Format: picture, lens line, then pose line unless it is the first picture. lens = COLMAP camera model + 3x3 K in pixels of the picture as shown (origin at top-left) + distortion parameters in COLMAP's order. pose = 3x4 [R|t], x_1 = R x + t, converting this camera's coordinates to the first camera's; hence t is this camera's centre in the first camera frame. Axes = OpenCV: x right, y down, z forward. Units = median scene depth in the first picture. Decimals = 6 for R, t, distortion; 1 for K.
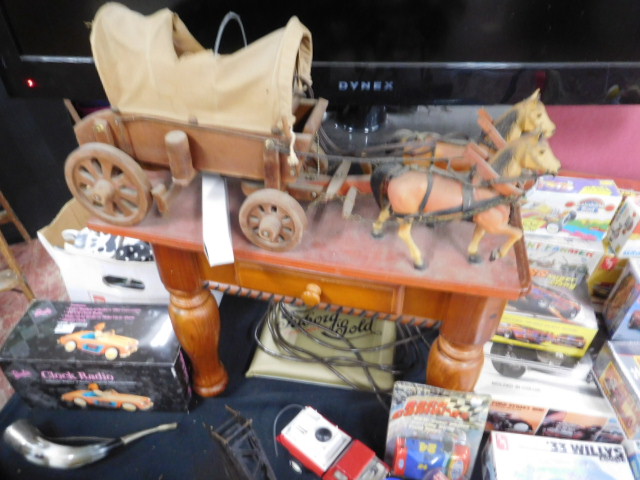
lens RADIAL K [[495.6, 0, 320.8], [0, 495.6, 238.0], [0, 0, 1]] dist [0.026247, -0.022089]
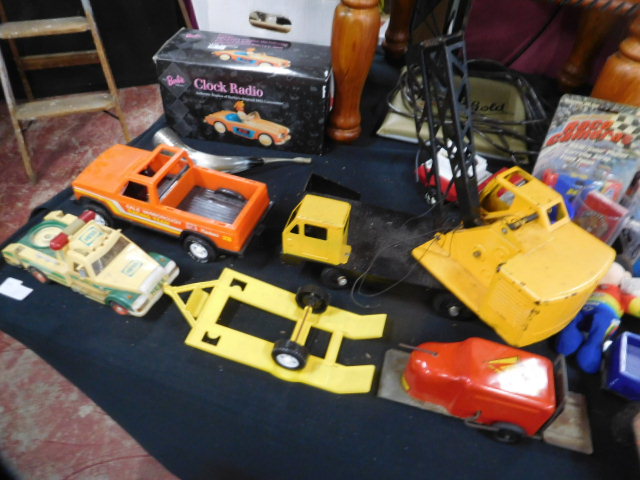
lens RADIAL K [[495.6, 0, 317.4], [0, 495.6, 243.4], [0, 0, 1]] dist [0.026247, -0.022089]
pose [[0.991501, 0.122332, -0.044279, -0.223284], [-0.119557, 0.990972, 0.060668, 0.509676], [0.051301, -0.054859, 0.997175, -0.026582]]
